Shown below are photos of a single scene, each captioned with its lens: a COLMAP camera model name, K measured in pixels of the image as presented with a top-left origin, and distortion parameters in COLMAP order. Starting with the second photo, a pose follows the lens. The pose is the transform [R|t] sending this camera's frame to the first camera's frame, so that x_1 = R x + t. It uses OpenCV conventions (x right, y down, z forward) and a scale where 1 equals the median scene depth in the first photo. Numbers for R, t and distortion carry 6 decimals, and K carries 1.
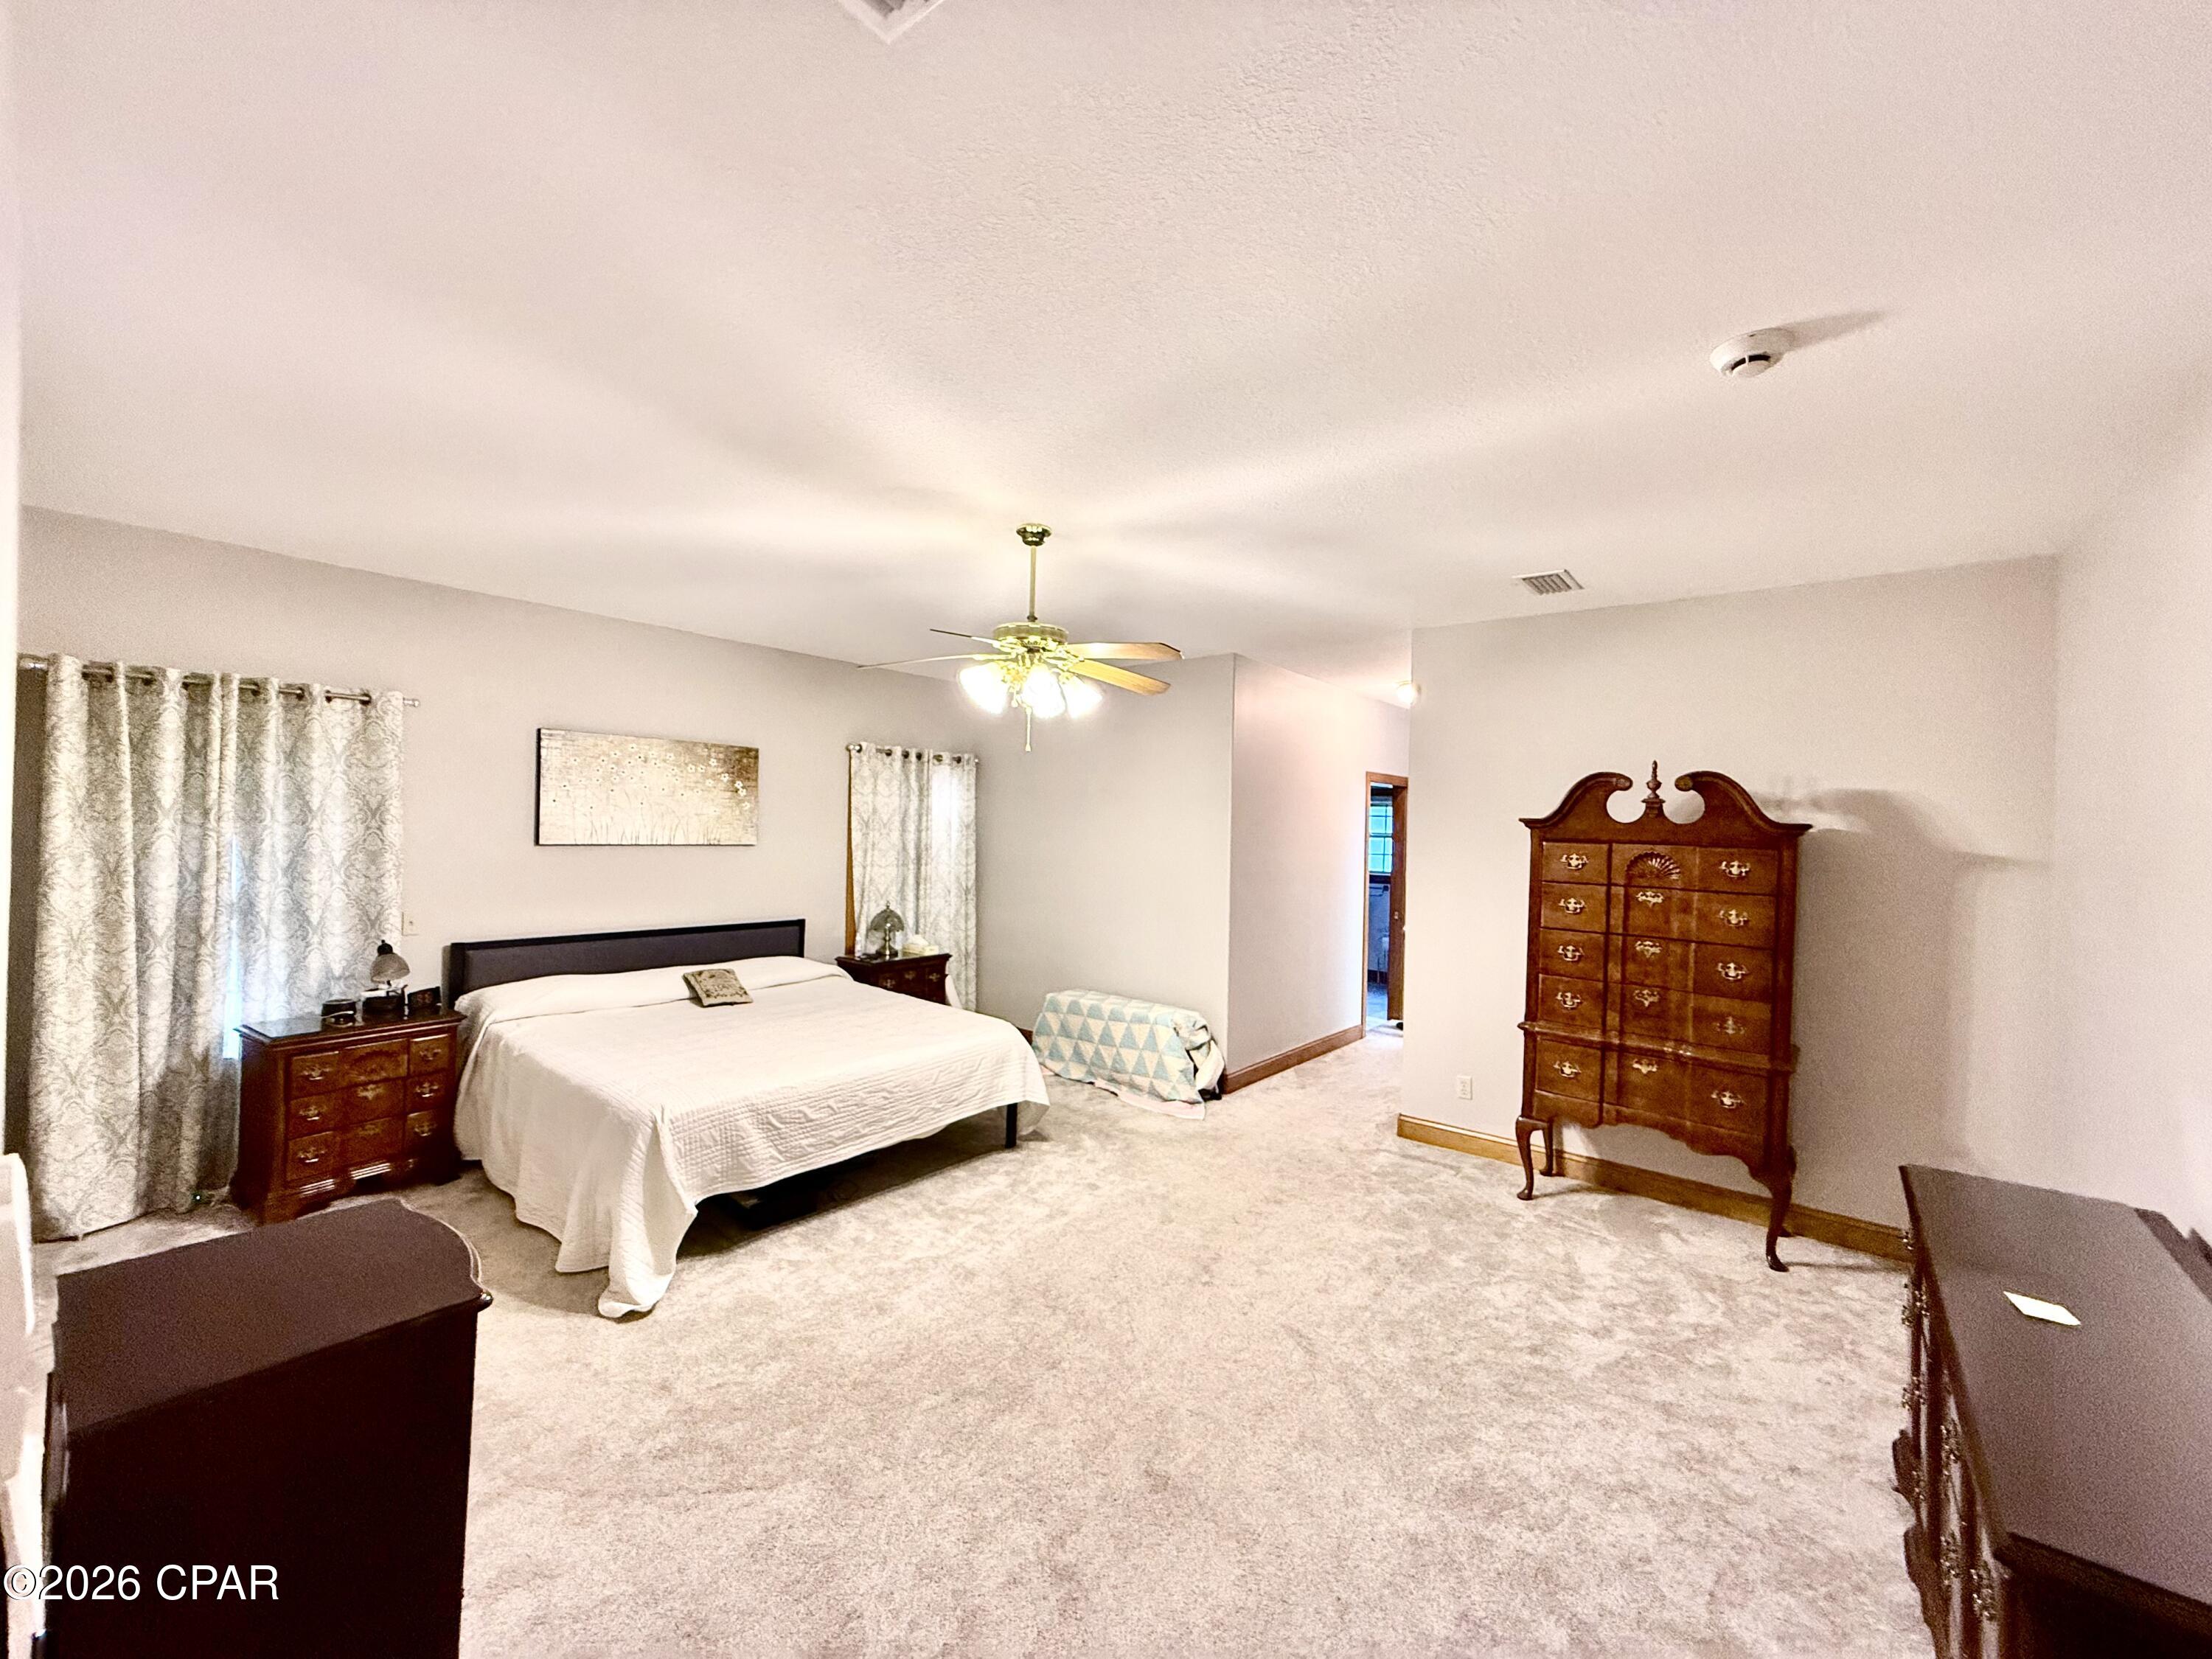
lens RADIAL K [[926.7, 0, 1106.0], [0, 926.7, 829.5], [0, 0, 1]] dist [-0.000793, -0.000471]
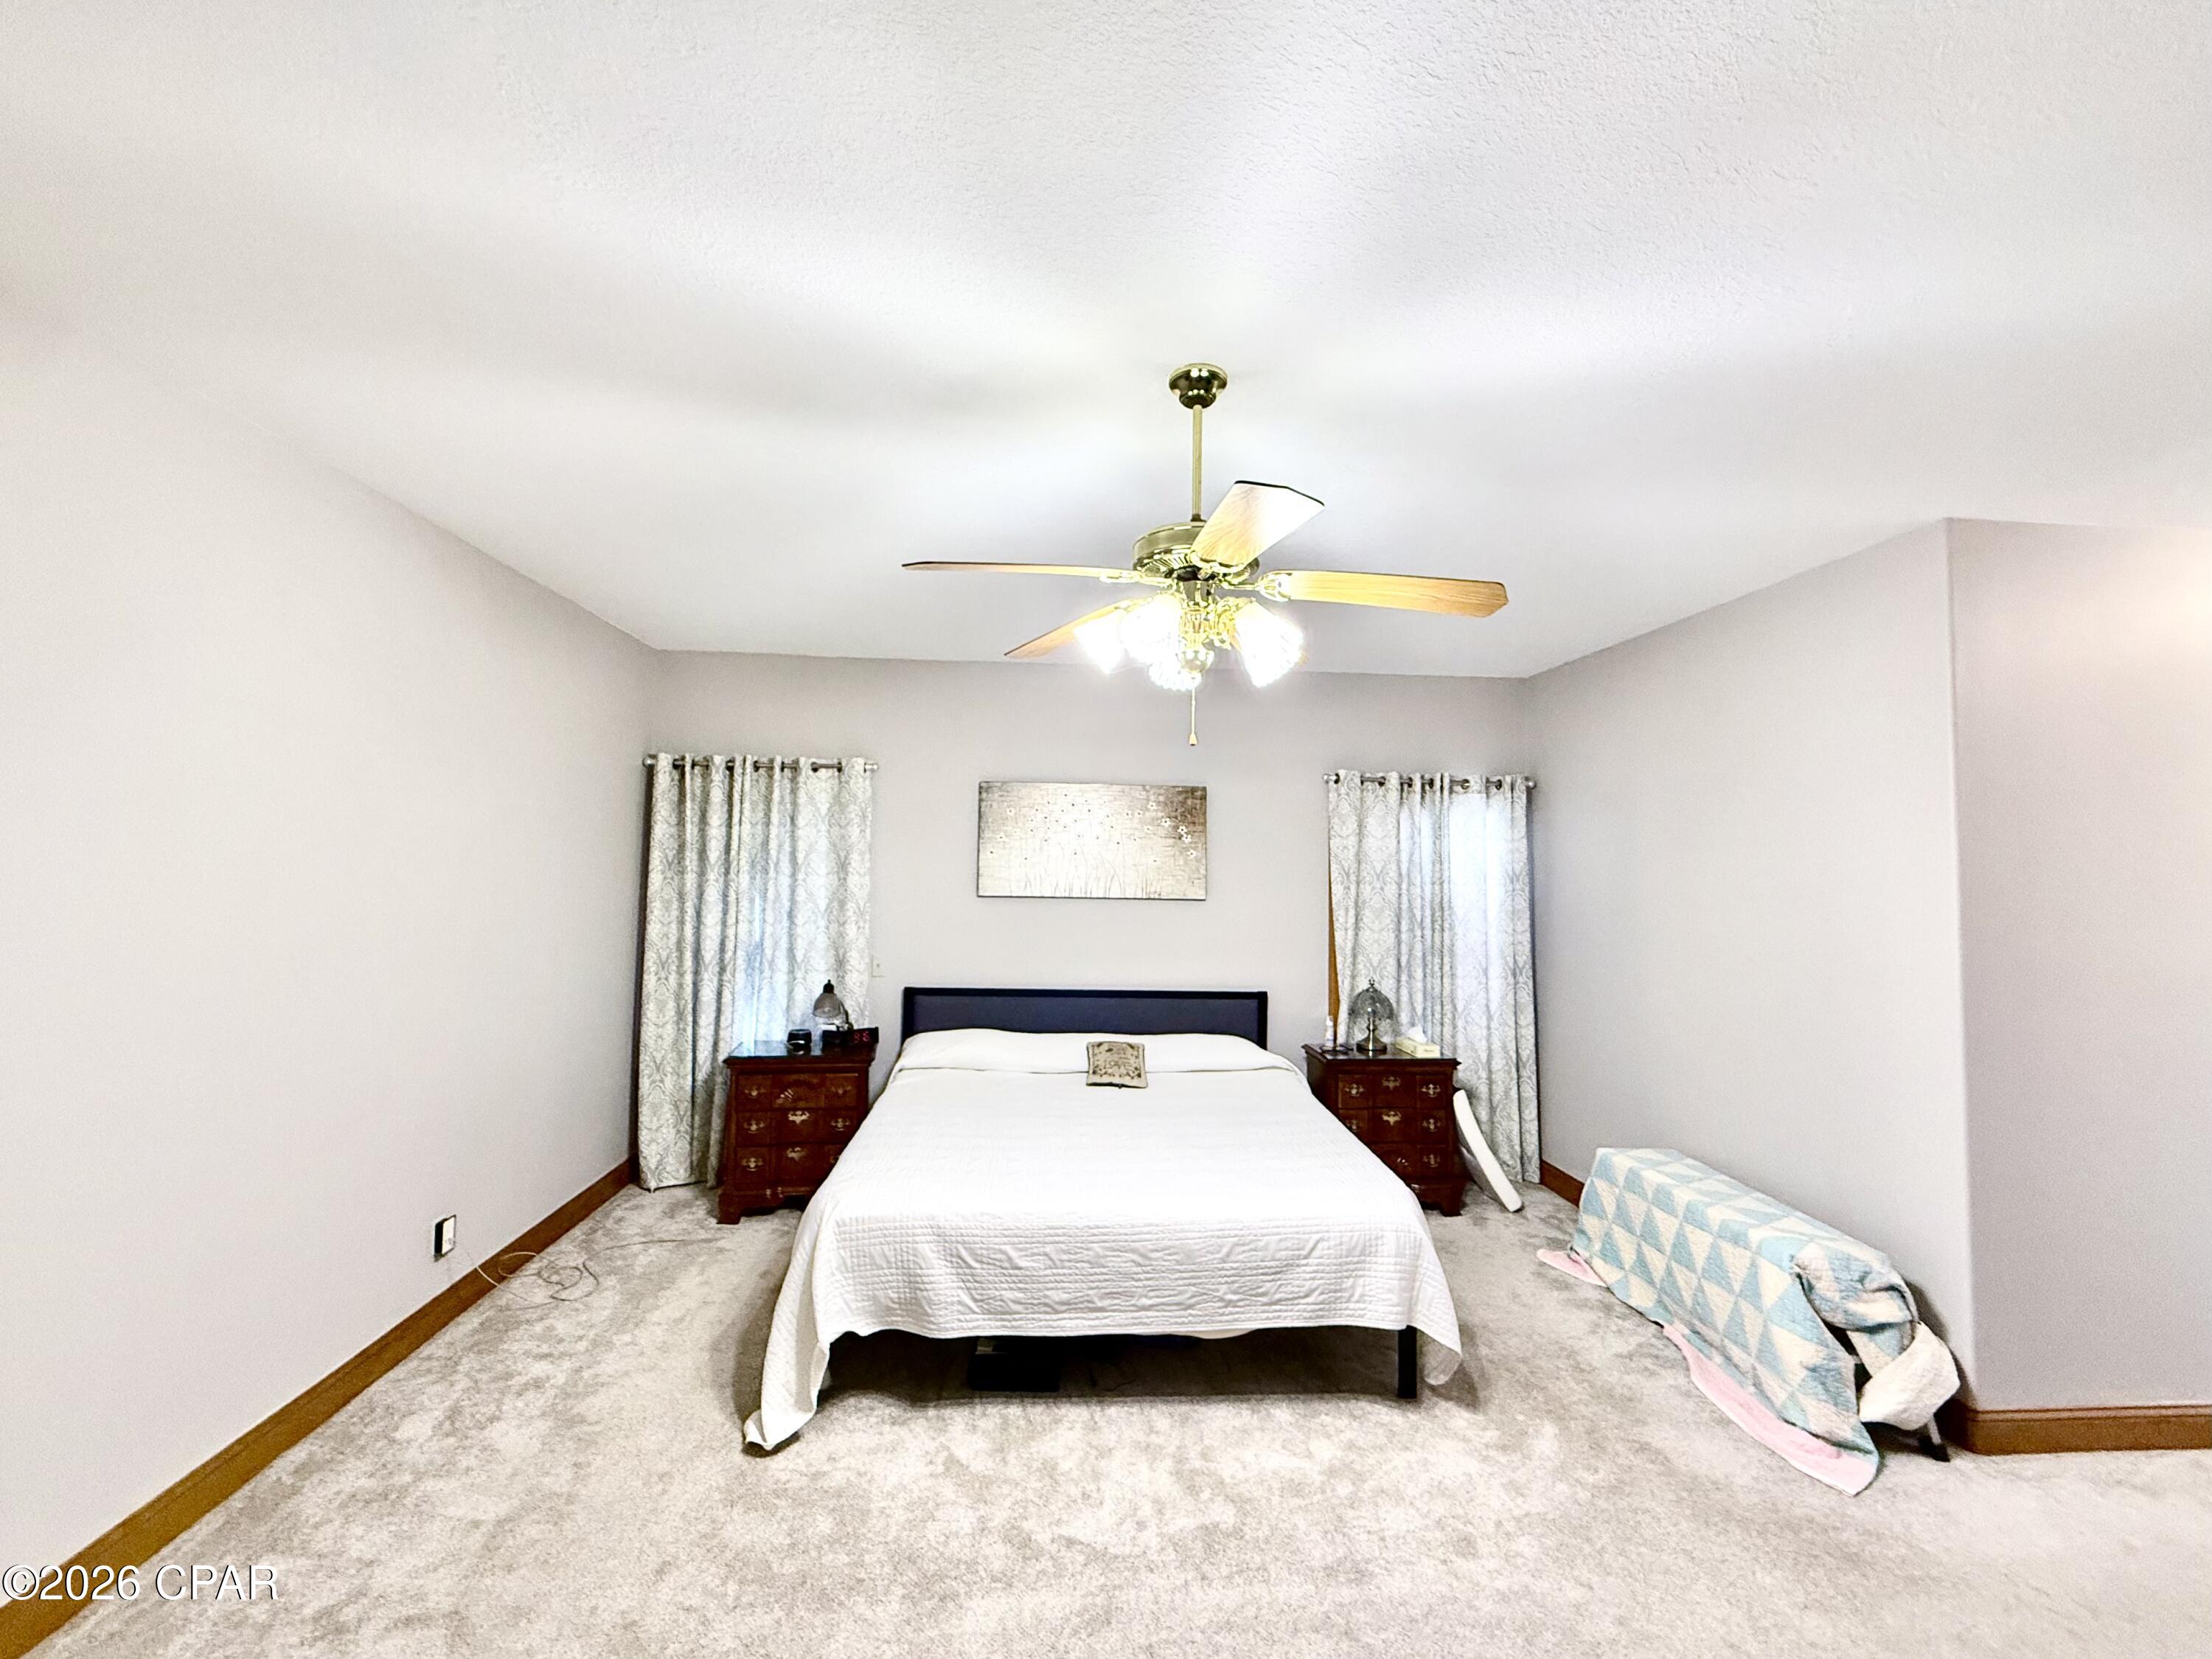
lens RADIAL K [[926.7, 0, 1106.0], [0, 926.7, 829.5], [0, 0, 1]] dist [-0.000793, -0.000471]
pose [[0.665934, -0.043248, -0.744756, 0.229010], [-0.002491, 0.998184, -0.060192, 0.004154], [0.746006, 0.041939, 0.664617, 0.409886]]
